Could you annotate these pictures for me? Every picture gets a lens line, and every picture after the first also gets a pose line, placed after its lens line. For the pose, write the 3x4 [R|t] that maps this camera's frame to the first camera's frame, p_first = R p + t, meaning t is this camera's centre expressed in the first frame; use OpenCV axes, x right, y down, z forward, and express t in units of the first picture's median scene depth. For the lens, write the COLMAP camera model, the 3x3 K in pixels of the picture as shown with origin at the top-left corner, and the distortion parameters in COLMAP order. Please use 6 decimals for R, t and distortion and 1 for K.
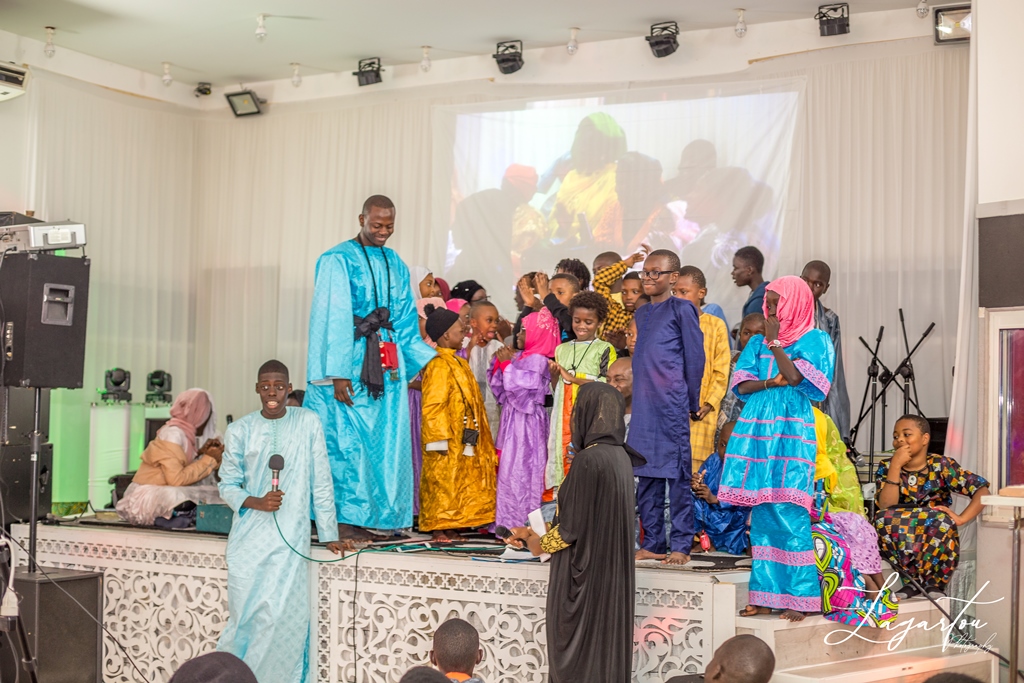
lens RADIAL K [[1475.4, 0, 512.0], [0, 1475.4, 341.5], [0, 0, 1]] dist [-0.126639, 0.079098]
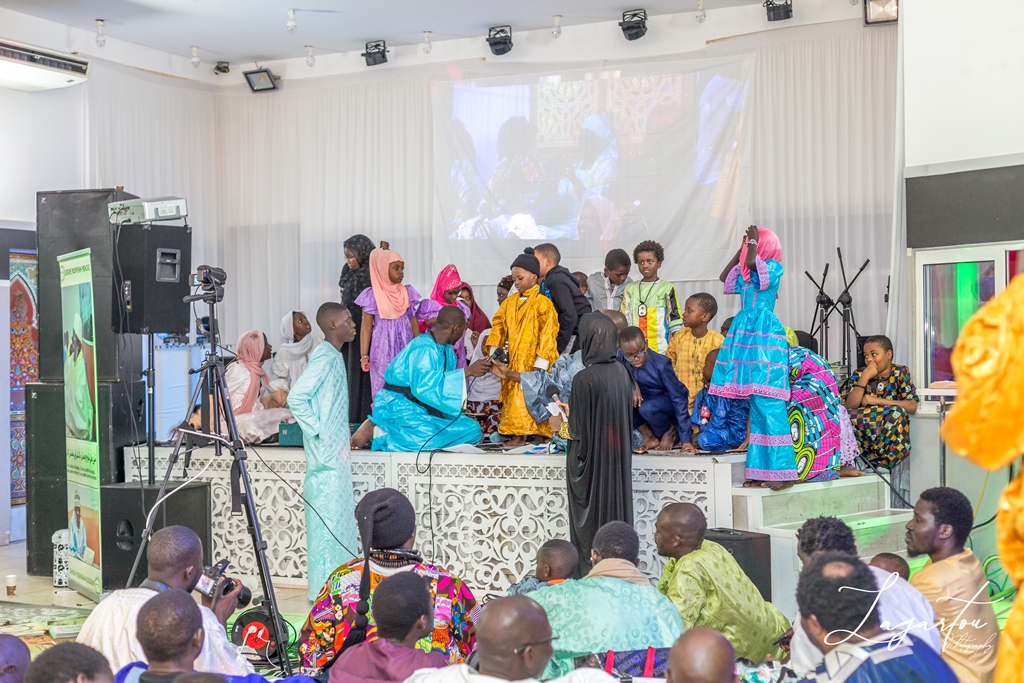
lens RADIAL K [[1471.8, 0, 512.0], [0, 1471.8, 341.5], [0, 0, 1]] dist [0.018310, -0.045617]
pose [[0.997727, -0.031666, 0.059474, -0.096779], [0.029011, 0.998566, 0.044988, -0.008625], [-0.060813, -0.043161, 0.997216, -0.252464]]
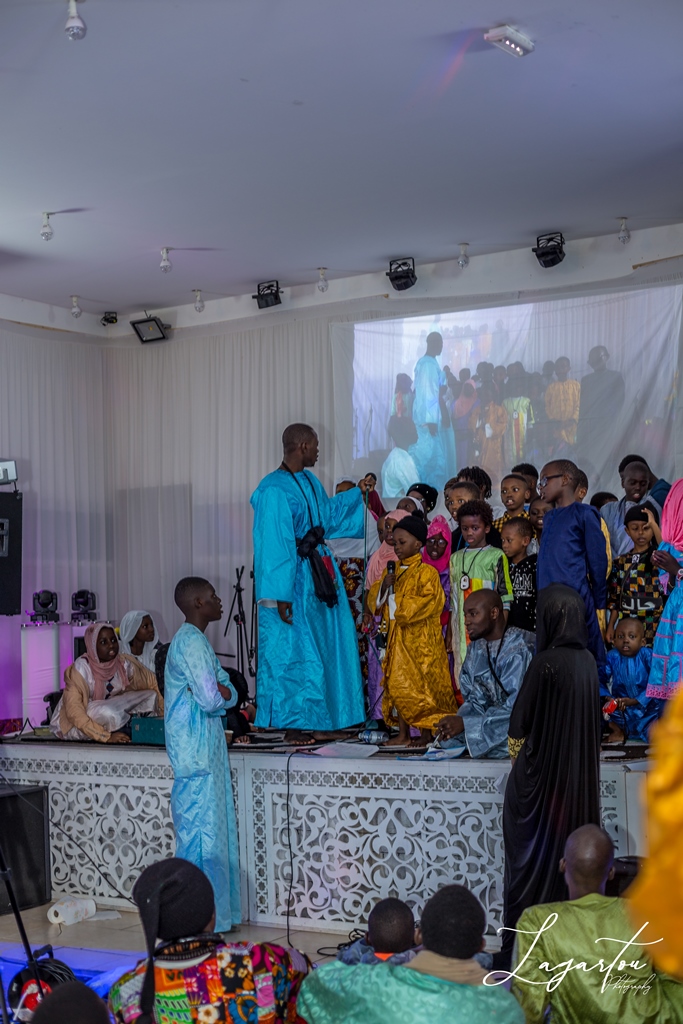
lens RADIAL K [[1475.4, 0, 341.5], [0, 1475.4, 512.0], [0, 0, 1]] dist [-0.126639, 0.079098]
pose [[0.997726, -0.049937, -0.045269, -0.008359], [0.049190, 0.998637, -0.017468, -0.012191], [0.046079, 0.015201, 0.998822, -0.058522]]
